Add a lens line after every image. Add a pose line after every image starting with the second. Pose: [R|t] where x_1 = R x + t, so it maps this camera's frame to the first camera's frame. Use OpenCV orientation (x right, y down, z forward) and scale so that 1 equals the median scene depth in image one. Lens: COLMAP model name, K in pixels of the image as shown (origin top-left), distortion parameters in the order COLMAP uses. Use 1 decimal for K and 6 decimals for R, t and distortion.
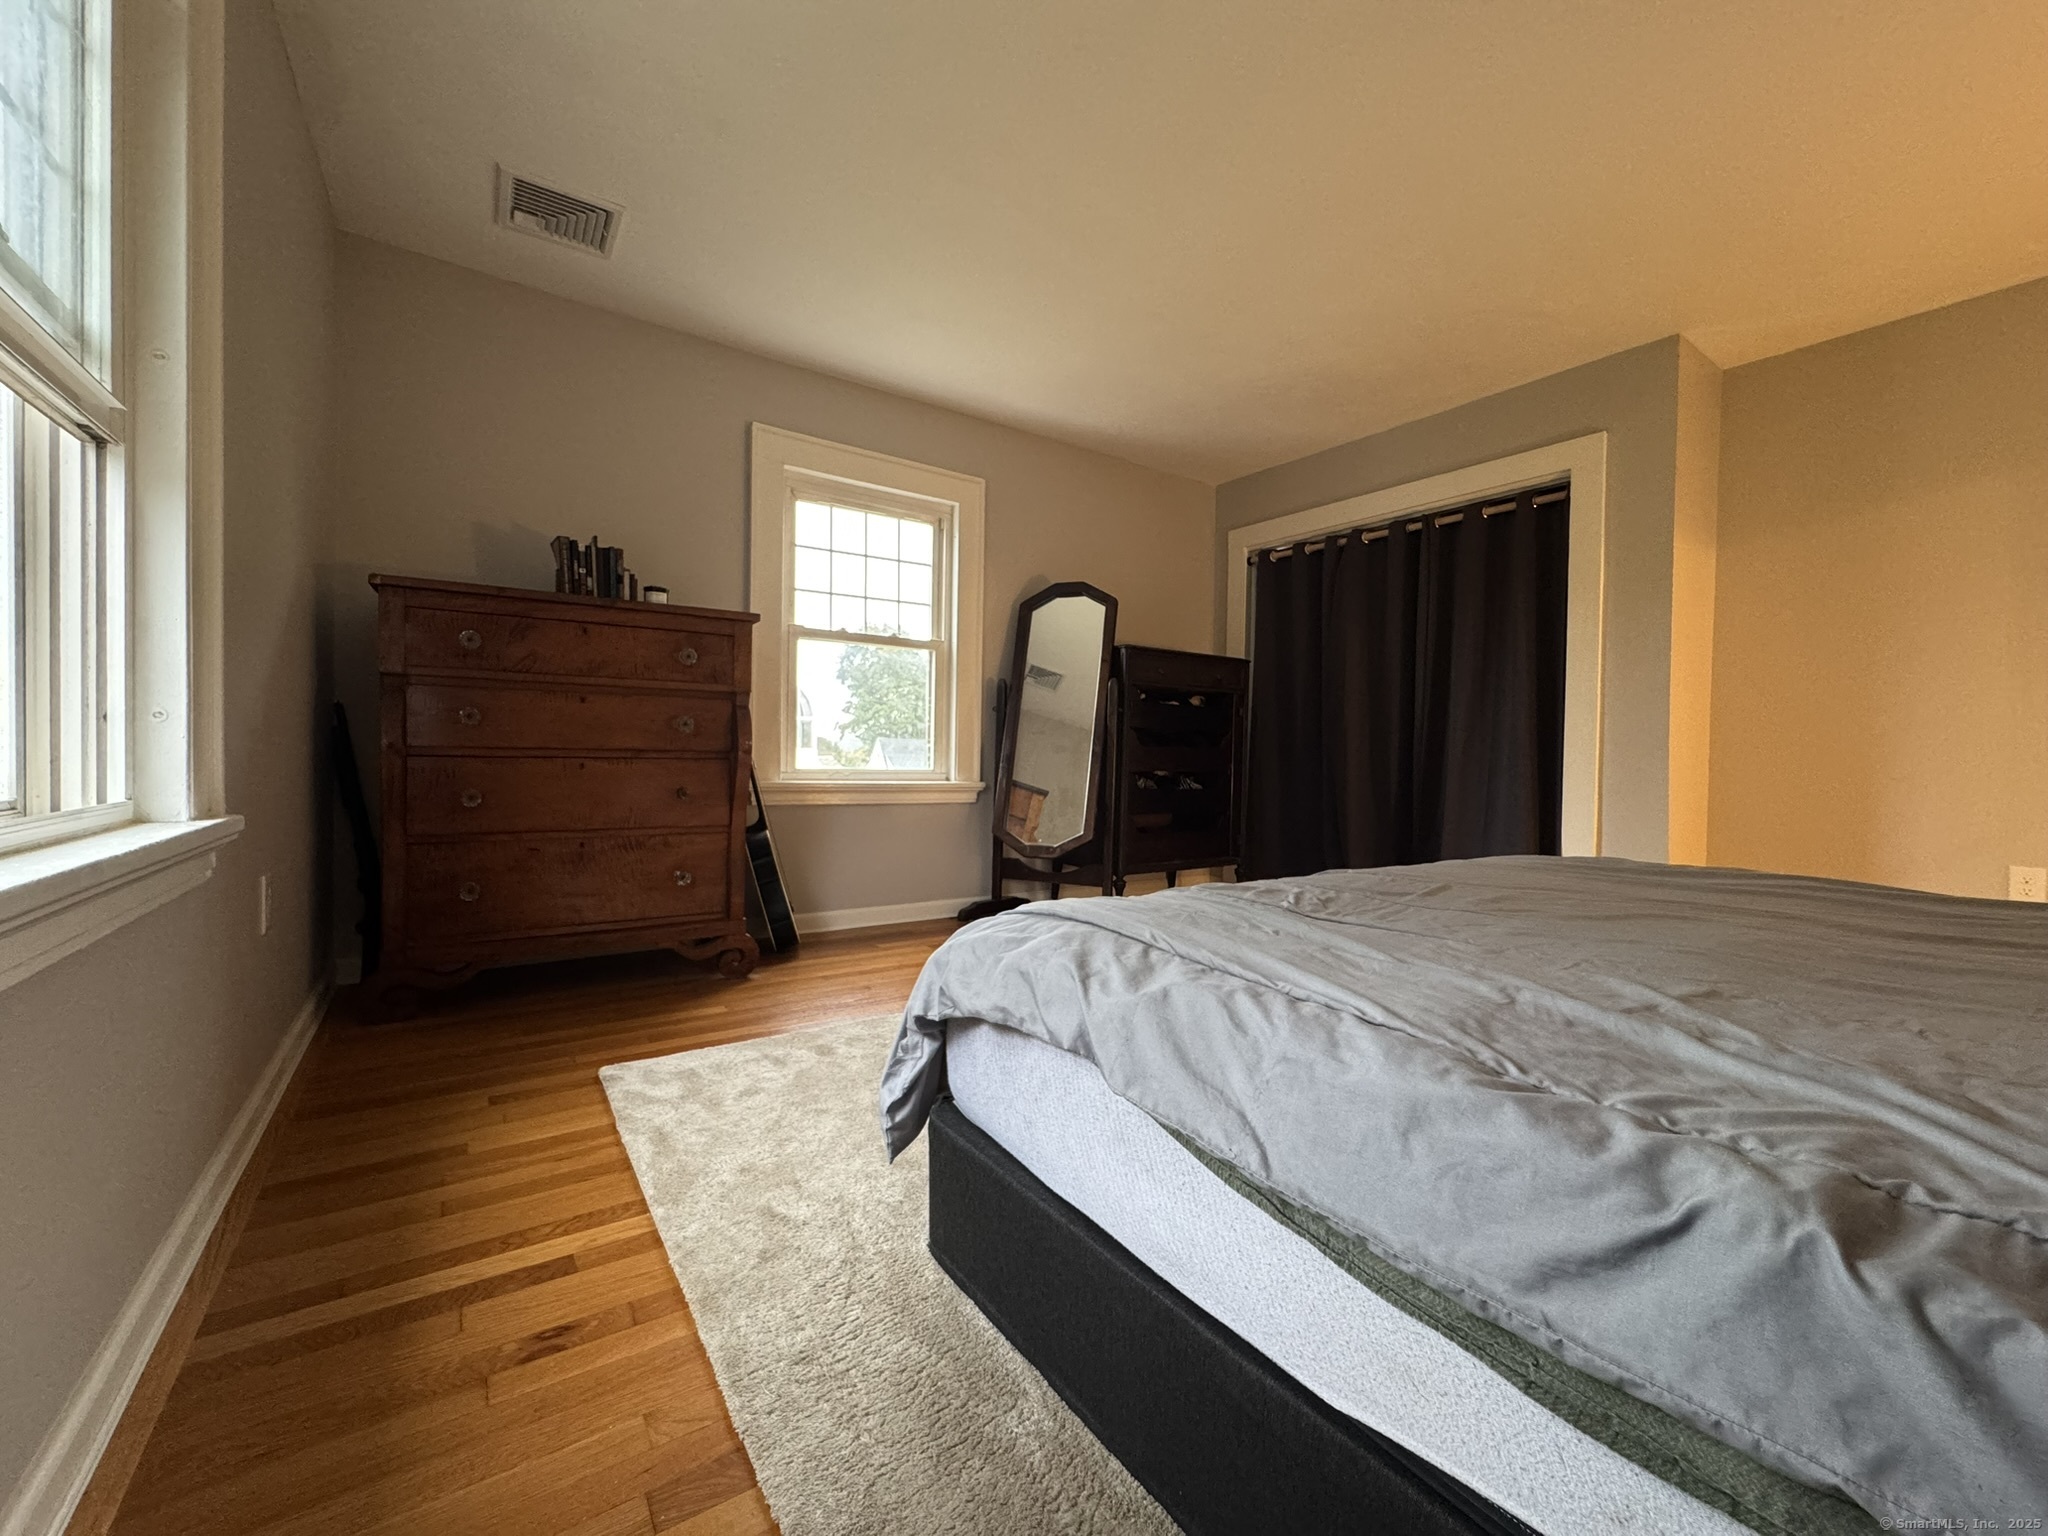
lens RADIAL K [[817.0, 0, 1024.5], [0, 817.0, 766.2], [0, 0, 1]] dist [-0.001616, -0.000067]
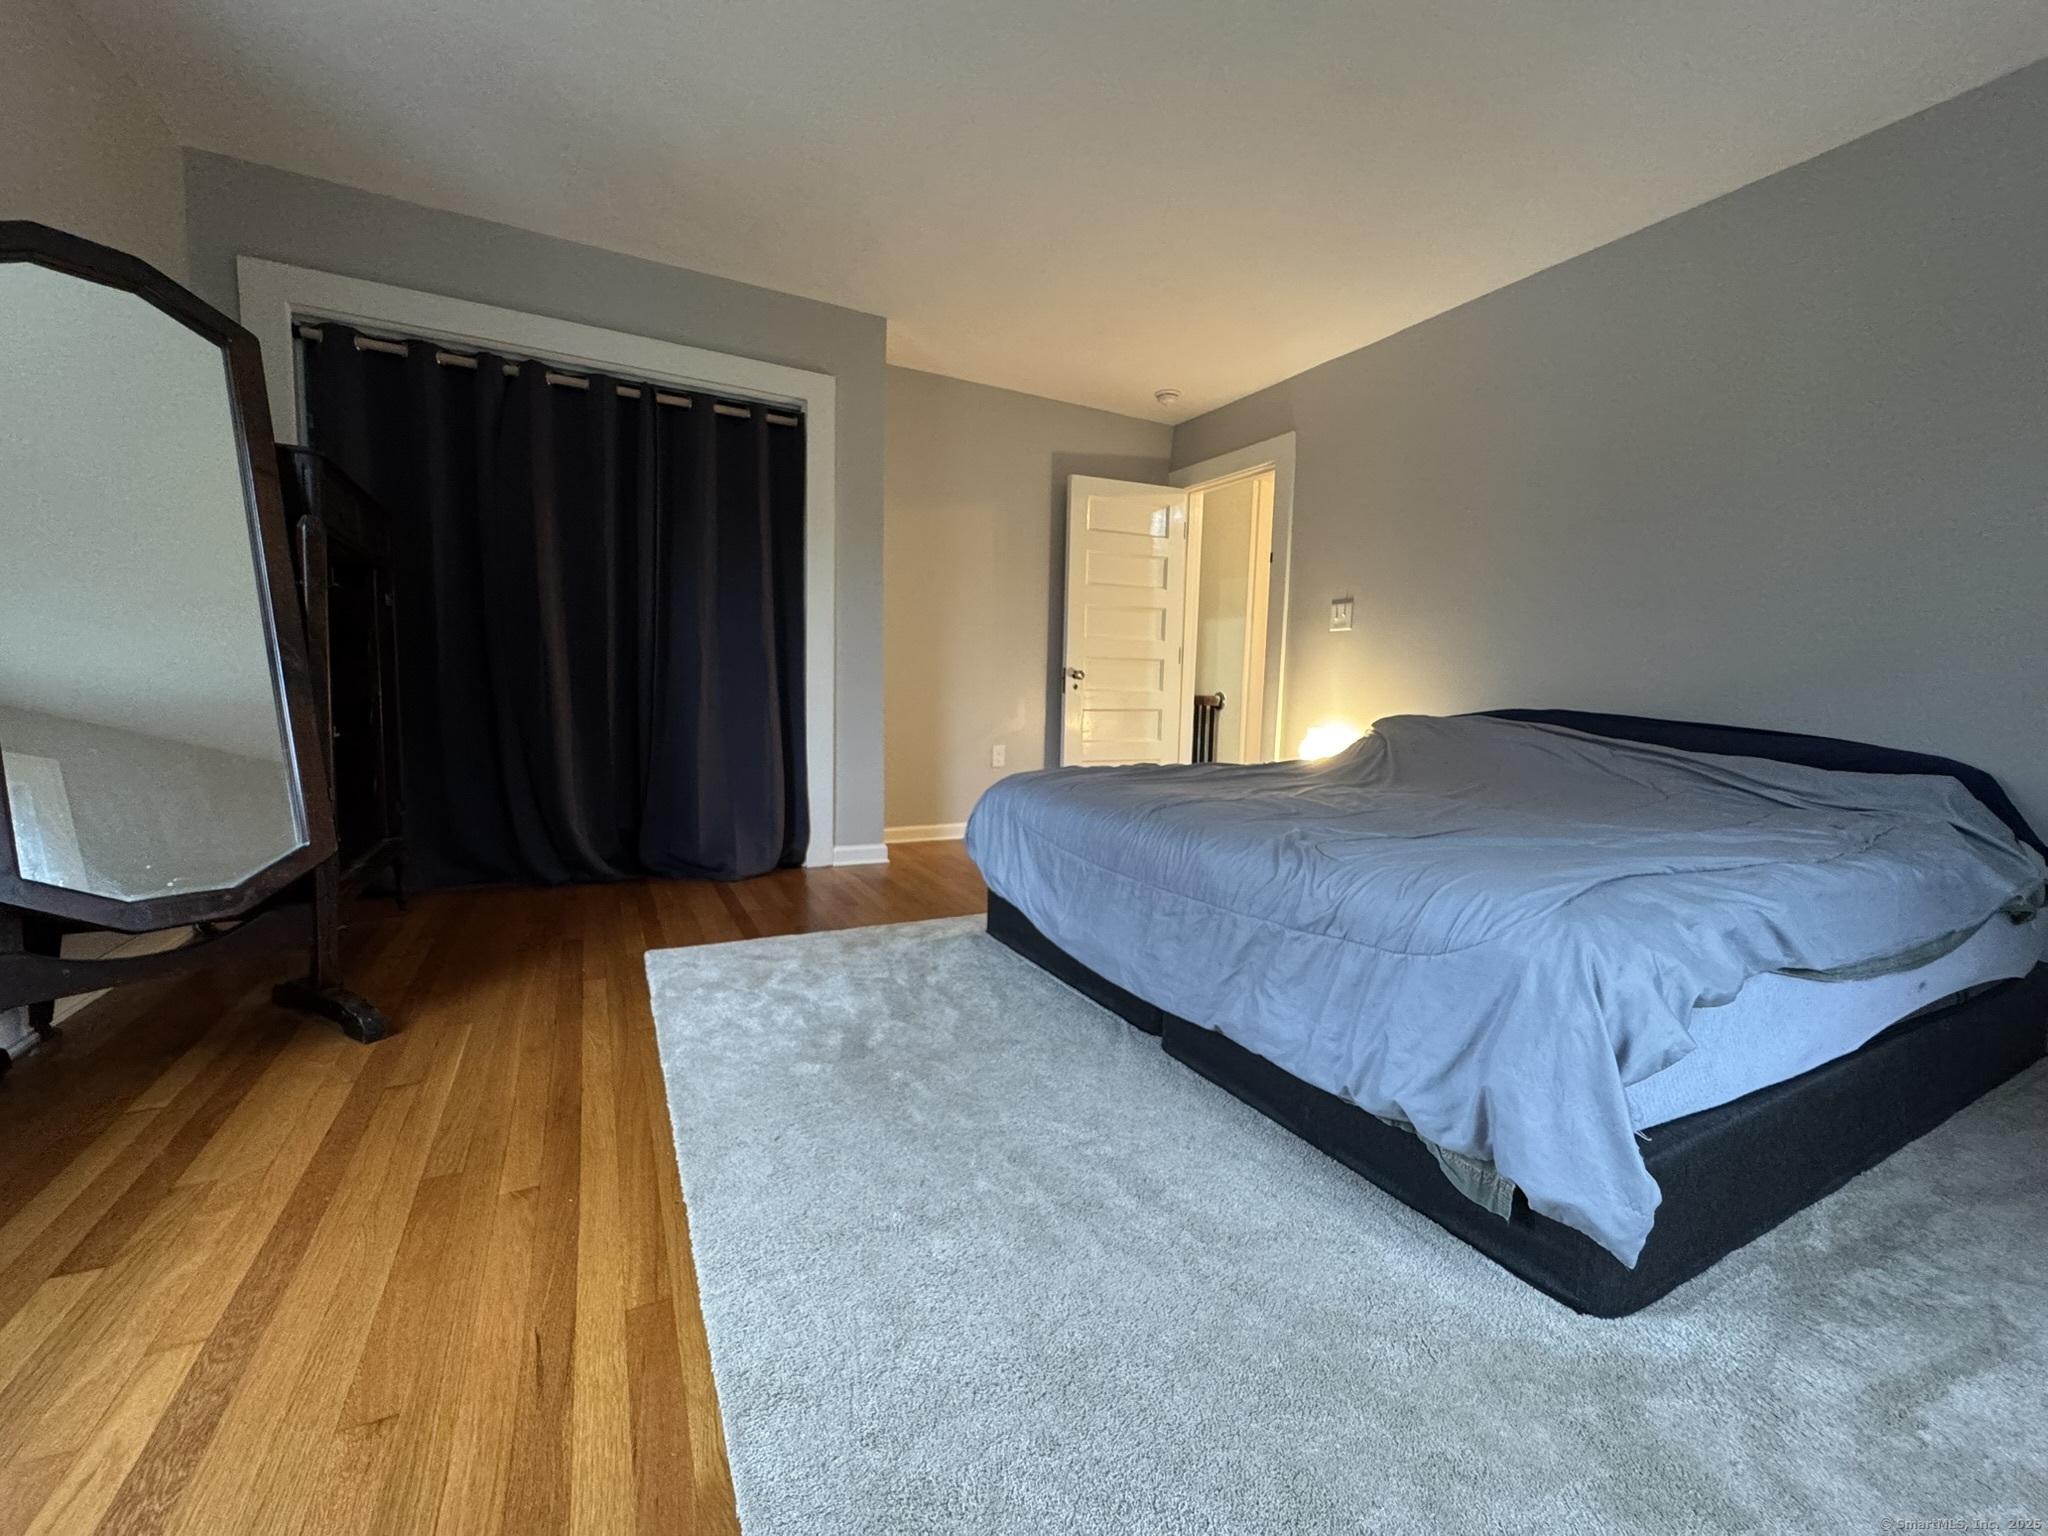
lens RADIAL K [[817.0, 0, 1024.5], [0, 817.0, 766.2], [0, 0, 1]] dist [-0.001616, -0.000067]
pose [[0.127232, -0.112384, 0.985486, -0.331030], [-0.007680, 0.993419, 0.114280, -0.020091], [-0.991843, -0.022109, 0.125531, 0.523870]]
